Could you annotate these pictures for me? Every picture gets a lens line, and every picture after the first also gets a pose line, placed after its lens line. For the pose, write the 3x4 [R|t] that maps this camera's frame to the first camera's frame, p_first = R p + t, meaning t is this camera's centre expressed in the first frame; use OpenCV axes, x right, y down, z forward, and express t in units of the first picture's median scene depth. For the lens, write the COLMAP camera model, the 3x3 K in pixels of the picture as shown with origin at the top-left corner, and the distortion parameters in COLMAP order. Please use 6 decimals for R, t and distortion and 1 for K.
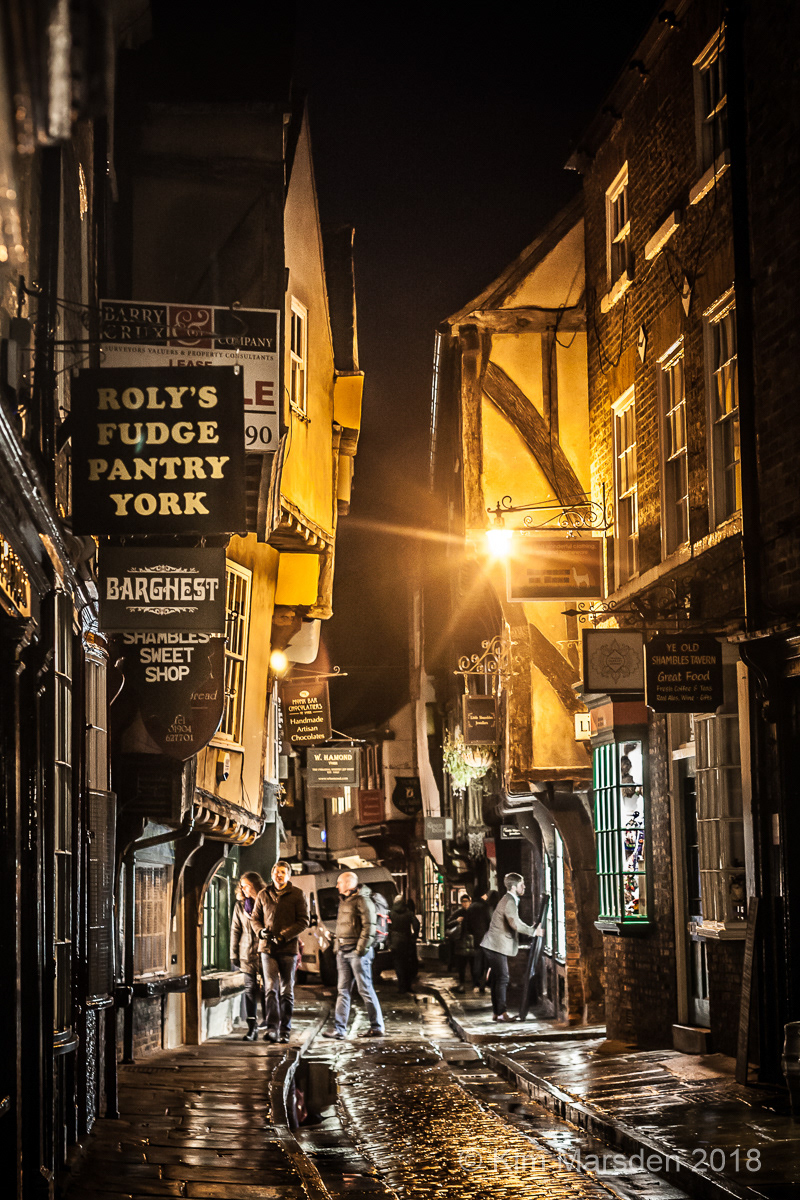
lens RADIAL K [[2729.1, 0, 400.0], [0, 2729.1, 600.0], [0, 0, 1]] dist [0.000371, -1.449804]
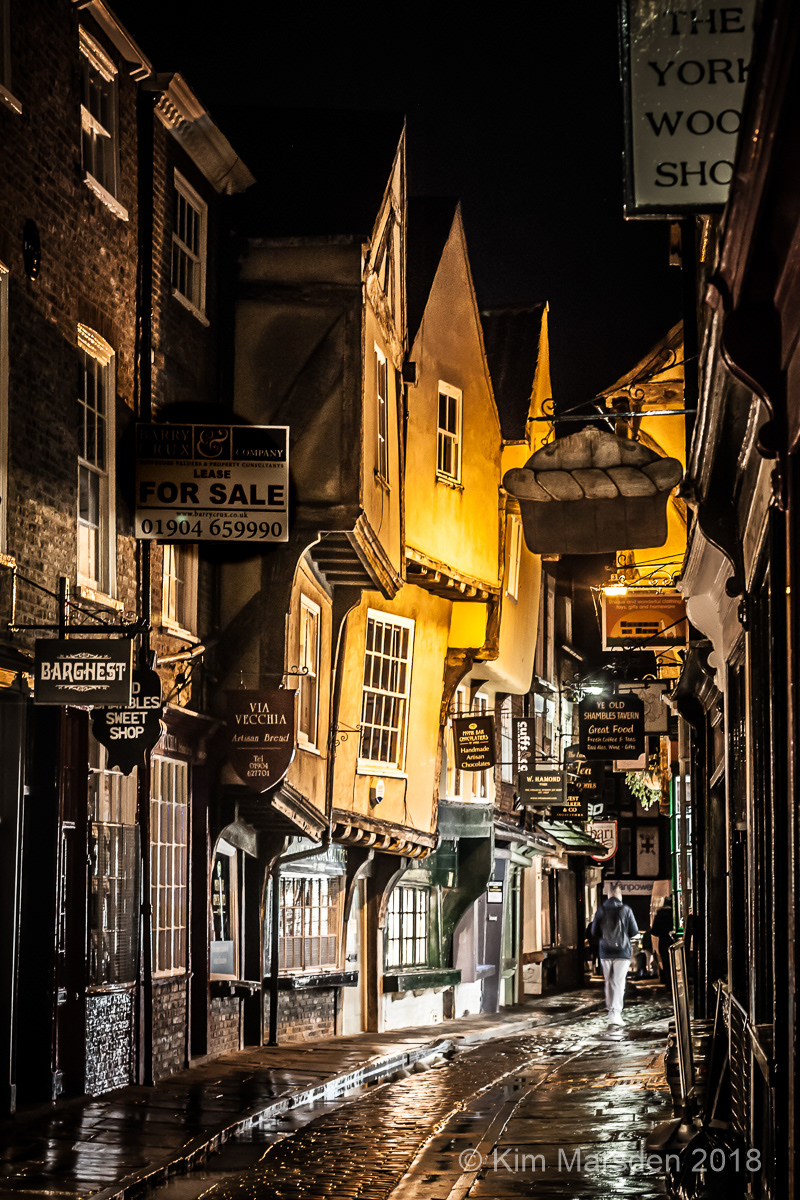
lens RADIAL K [[2729.1, 0, 400.0], [0, 2729.1, 600.0], [0, 0, 1]] dist [0.000371, -1.449804]
pose [[0.980544, -0.005460, -0.196223, 0.215373], [0.005696, 0.999984, 0.000640, -0.025923], [0.196216, -0.001745, 0.980559, -0.163512]]
